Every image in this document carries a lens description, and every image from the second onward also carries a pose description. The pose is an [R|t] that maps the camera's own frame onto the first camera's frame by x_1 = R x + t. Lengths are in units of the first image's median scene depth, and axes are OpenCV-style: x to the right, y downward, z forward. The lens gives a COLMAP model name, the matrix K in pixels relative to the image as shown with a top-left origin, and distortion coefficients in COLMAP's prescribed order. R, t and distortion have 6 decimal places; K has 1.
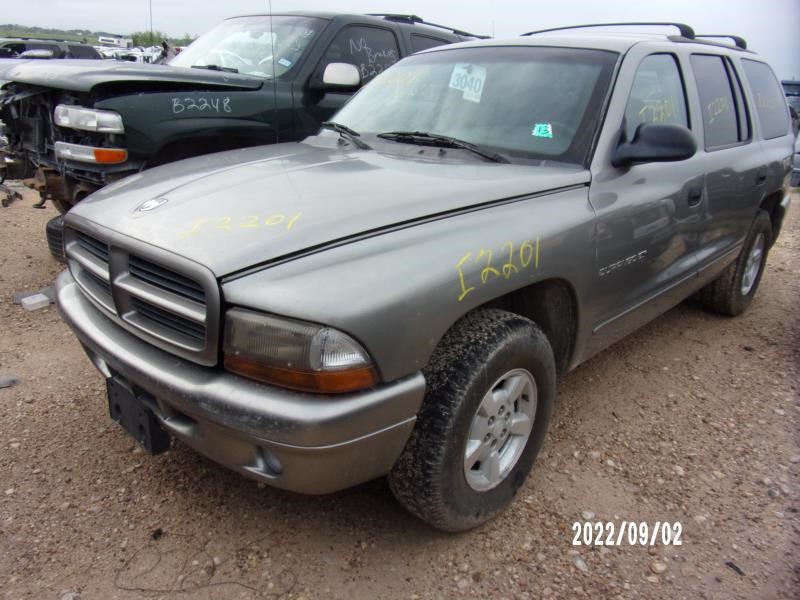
lens RADIAL K [[593.9, 0, 370.7], [0, 593.9, 299.4], [0, 0, 1]] dist [-0.040931, 0.034695]
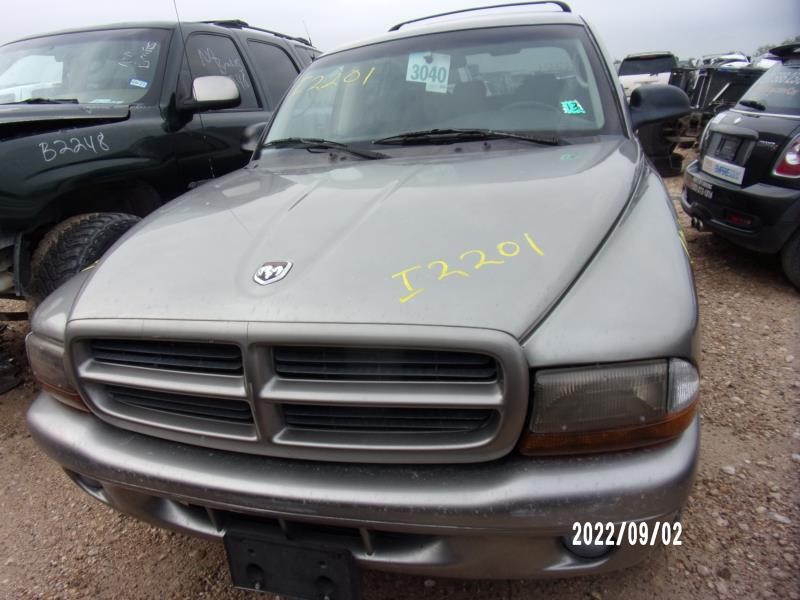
lens RADIAL K [[593.9, 0, 370.7], [0, 593.9, 299.4], [0, 0, 1]] dist [-0.040931, 0.034695]
pose [[0.888715, -0.253129, 0.382245, -0.408798], [0.259389, 0.965101, 0.036030, -0.093884], [-0.378025, 0.067130, 0.923358, 0.232676]]
